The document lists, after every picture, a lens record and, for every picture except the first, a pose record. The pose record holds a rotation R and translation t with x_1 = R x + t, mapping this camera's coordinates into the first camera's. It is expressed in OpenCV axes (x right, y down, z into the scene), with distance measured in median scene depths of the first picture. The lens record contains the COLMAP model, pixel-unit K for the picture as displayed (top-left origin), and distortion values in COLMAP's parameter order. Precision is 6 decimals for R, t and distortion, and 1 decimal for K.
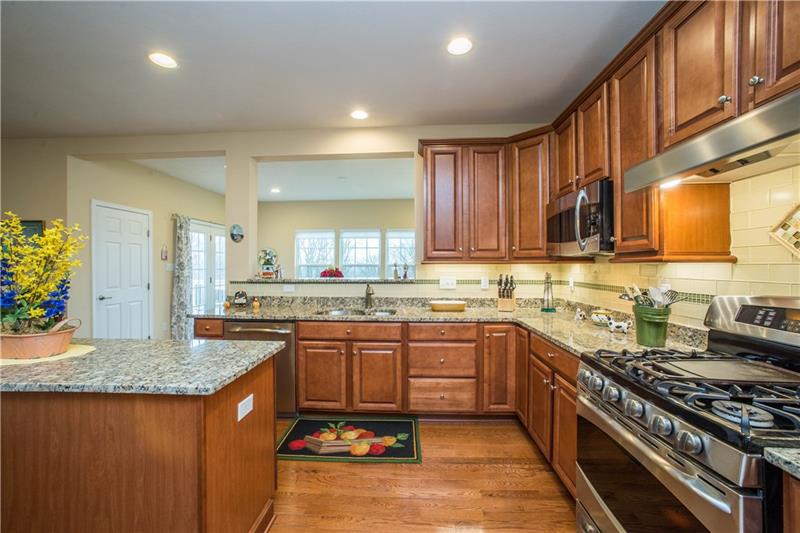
lens RADIAL K [[323.7, 0, 400.0], [0, 323.7, 266.5], [0, 0, 1]] dist [-0.055464, 0.020033]
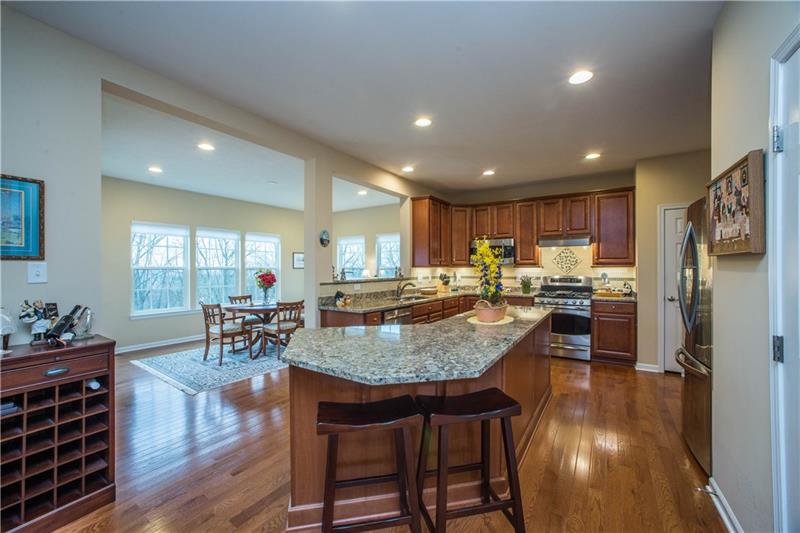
lens RADIAL K [[323.7, 0, 400.0], [0, 323.7, 266.5], [0, 0, 1]] dist [-0.055464, 0.020033]
pose [[0.531310, 0.005817, 0.847157, -1.300810], [0.004066, 0.999947, -0.009416, 0.002103], [-0.847168, 0.008447, 0.531259, 0.207434]]
